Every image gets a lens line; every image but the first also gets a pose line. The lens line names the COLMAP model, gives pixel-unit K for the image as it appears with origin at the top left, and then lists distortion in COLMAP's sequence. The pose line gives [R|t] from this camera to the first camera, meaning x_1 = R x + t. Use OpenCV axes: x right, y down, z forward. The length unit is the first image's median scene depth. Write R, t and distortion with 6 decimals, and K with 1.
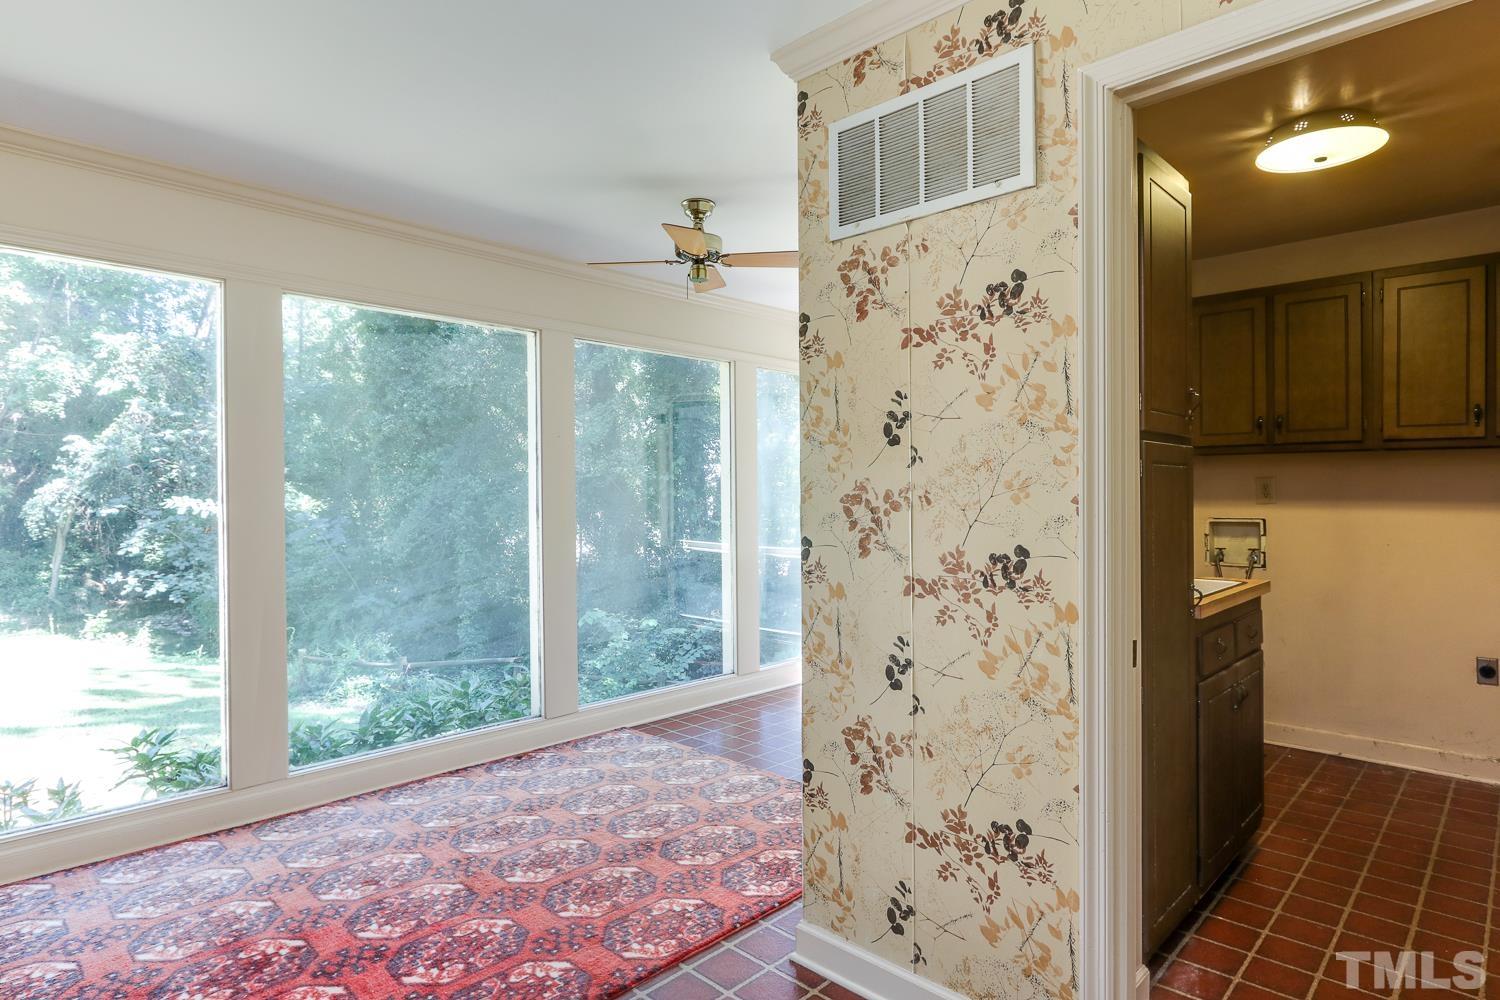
lens RADIAL K [[792.7, 0, 733.2], [0, 792.7, 510.3], [0, 0, 1]] dist [-0.002776, 0.002537]
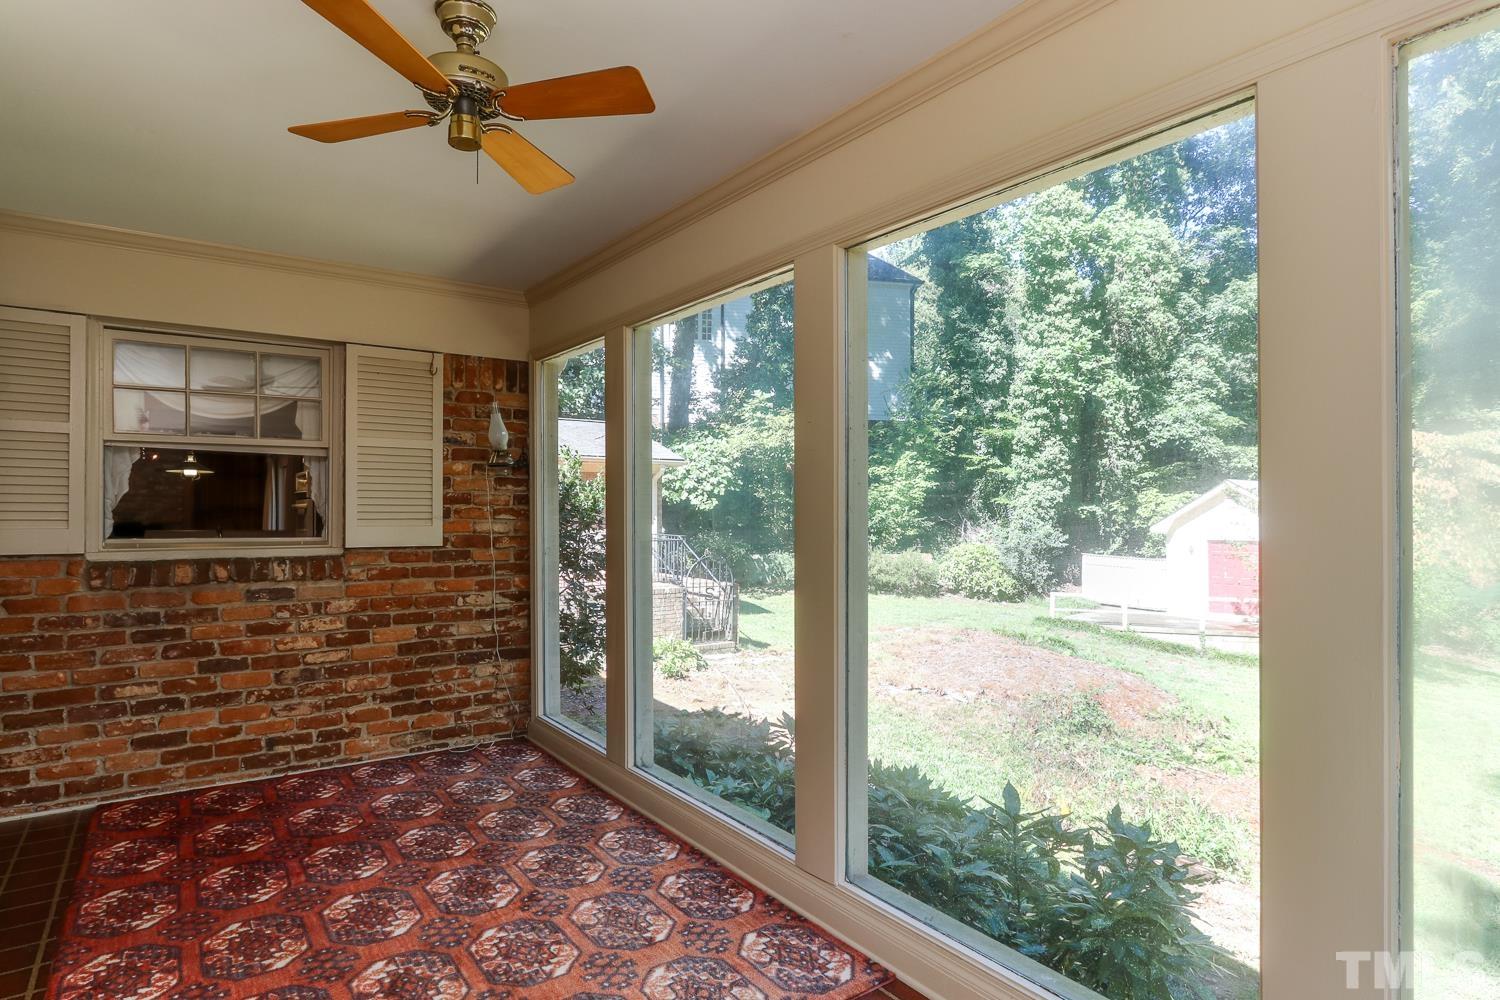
lens RADIAL K [[792.7, 0, 733.2], [0, 792.7, 510.3], [0, 0, 1]] dist [-0.002776, 0.002537]
pose [[-0.159724, -0.007364, -0.987134, 0.566762], [-0.021942, 0.999752, -0.003908, -0.023920], [0.986918, 0.021035, -0.159846, 1.469002]]
